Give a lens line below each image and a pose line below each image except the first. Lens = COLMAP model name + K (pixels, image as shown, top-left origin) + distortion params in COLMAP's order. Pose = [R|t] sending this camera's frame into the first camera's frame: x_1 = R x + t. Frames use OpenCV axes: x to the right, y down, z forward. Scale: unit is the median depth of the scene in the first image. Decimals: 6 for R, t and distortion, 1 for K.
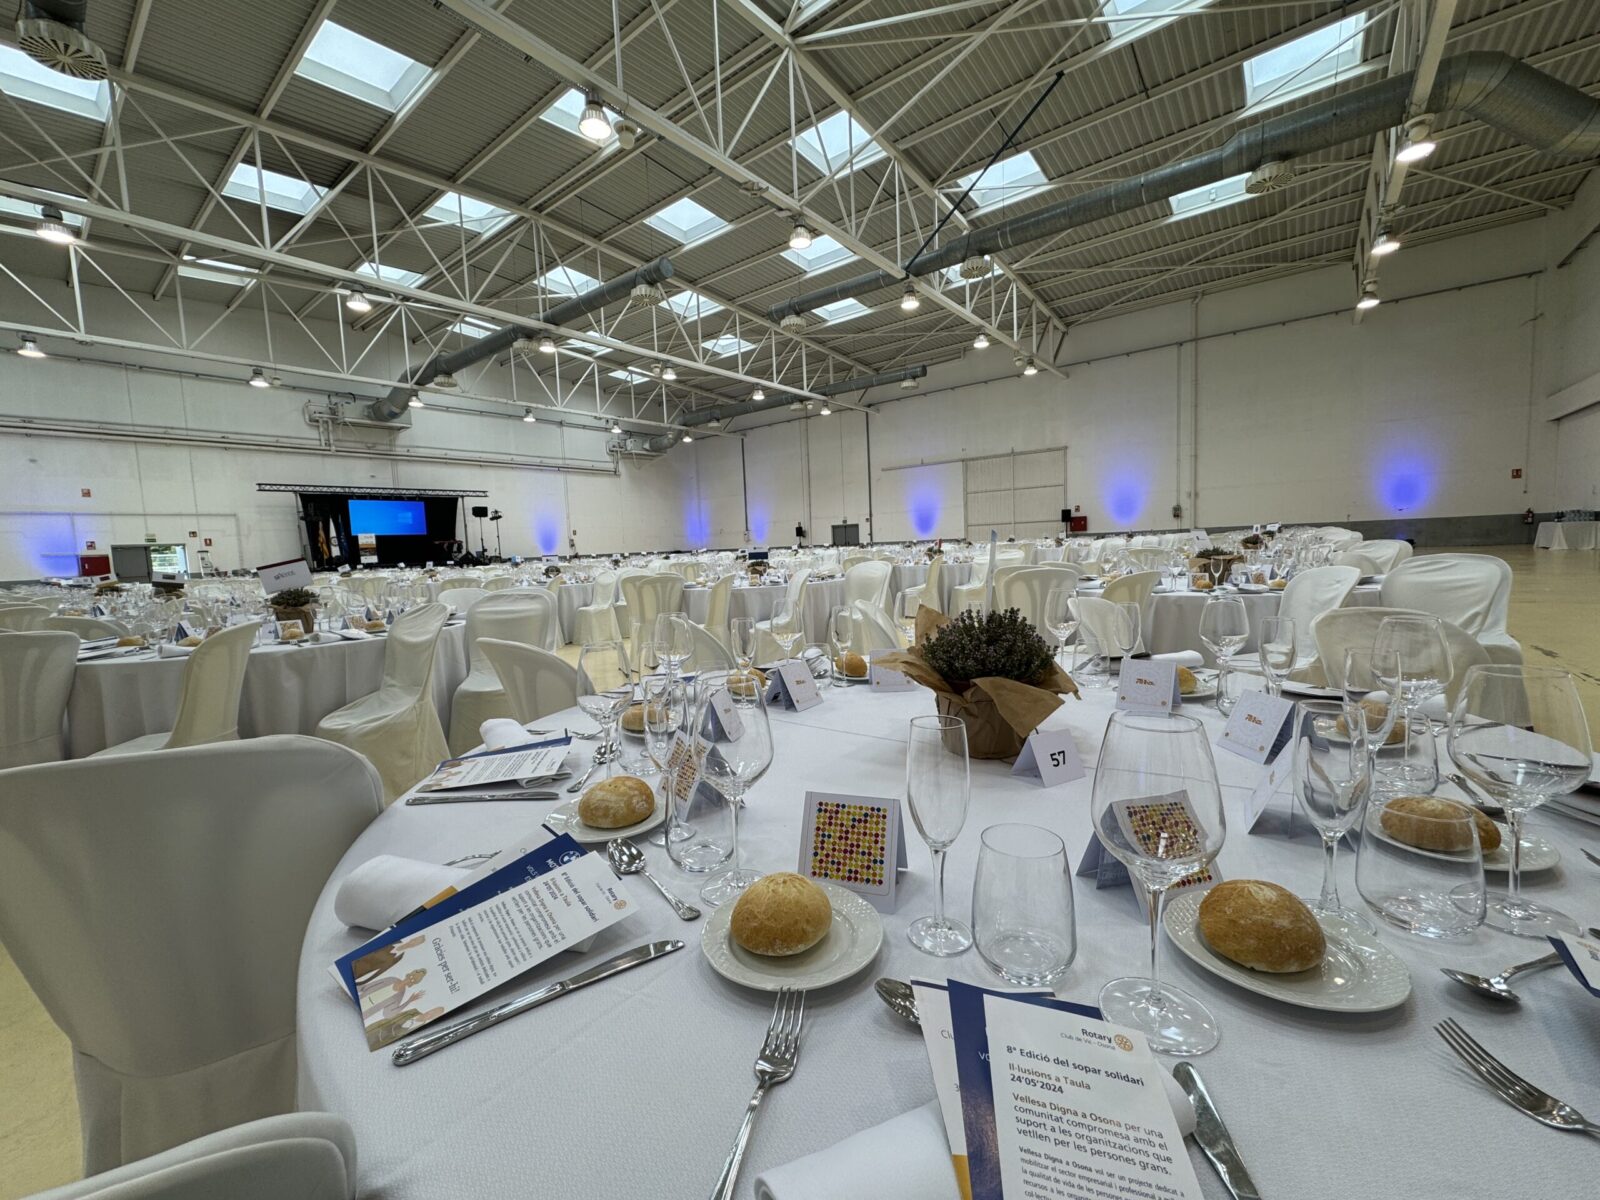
lens RADIAL K [[639.6, 0, 802.6], [0, 639.6, 597.2], [0, 0, 1]] dist [0.000443, 0.000180]
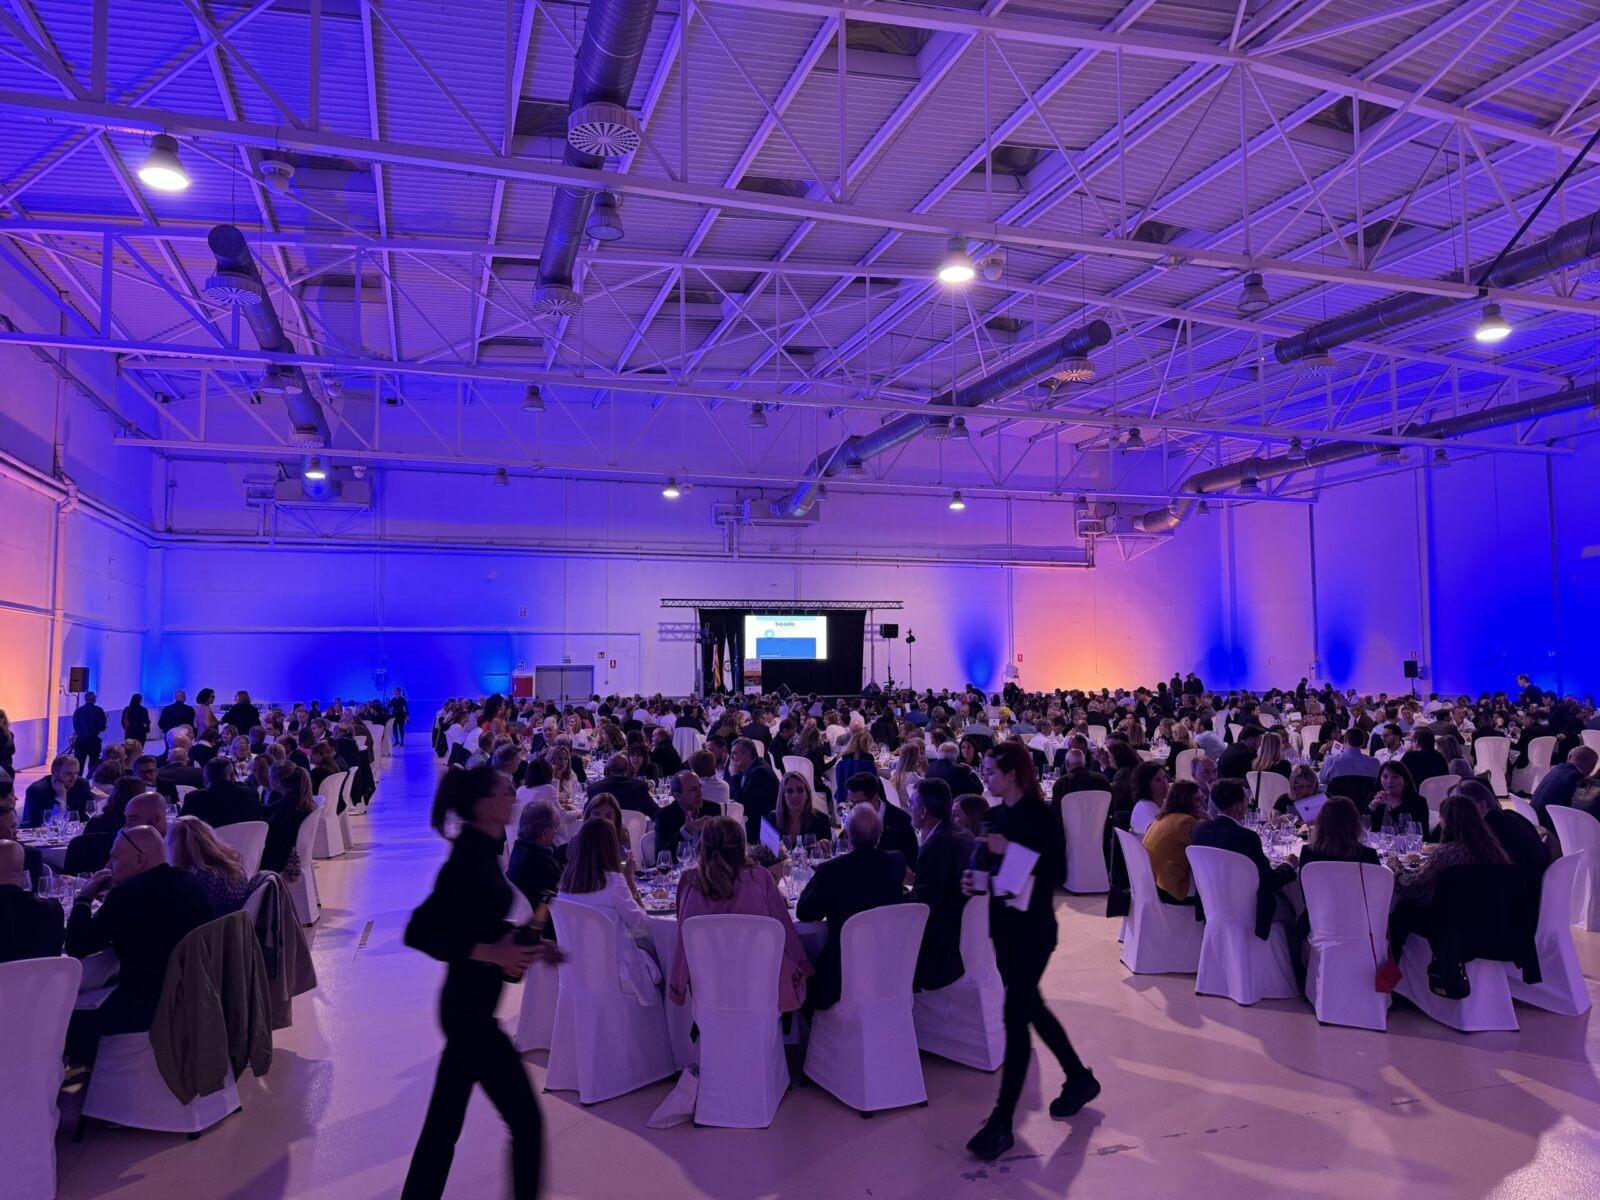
lens RADIAL K [[1128.1, 0, 808.3], [0, 1128.1, 598.4], [0, 0, 1]] dist [0.076506, -0.086742]
pose [[0.838218, 0.002364, -0.545331, 0.150001], [-0.074575, 0.991093, -0.110332, -0.022028], [0.540212, 0.133151, 0.830928, -0.164884]]
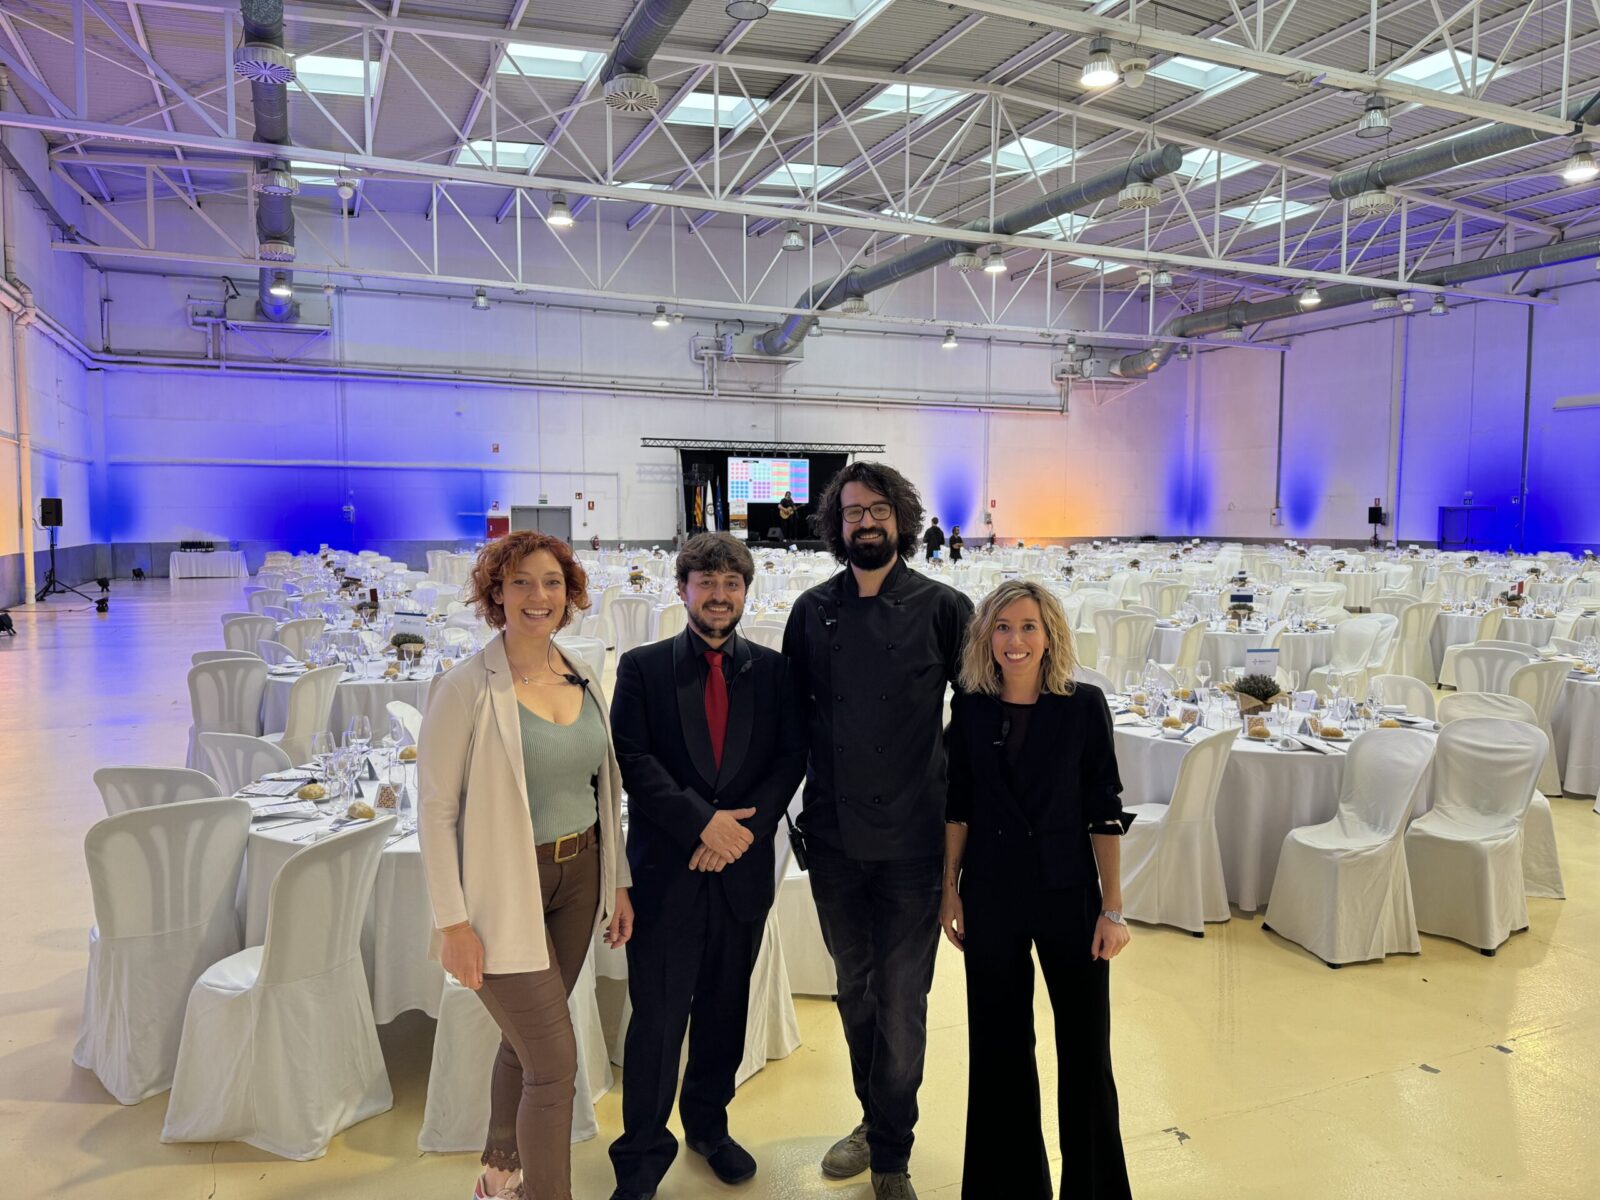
lens RADIAL K [[1128.1, 0, 808.3], [0, 1128.1, 598.4], [0, 0, 1]] dist [0.076506, -0.086742]
pose [[0.884403, 0.078386, -0.460095, 0.034750], [-0.079365, 0.996696, 0.017248, -0.010588], [0.459927, 0.021261, 0.887702, -0.198343]]
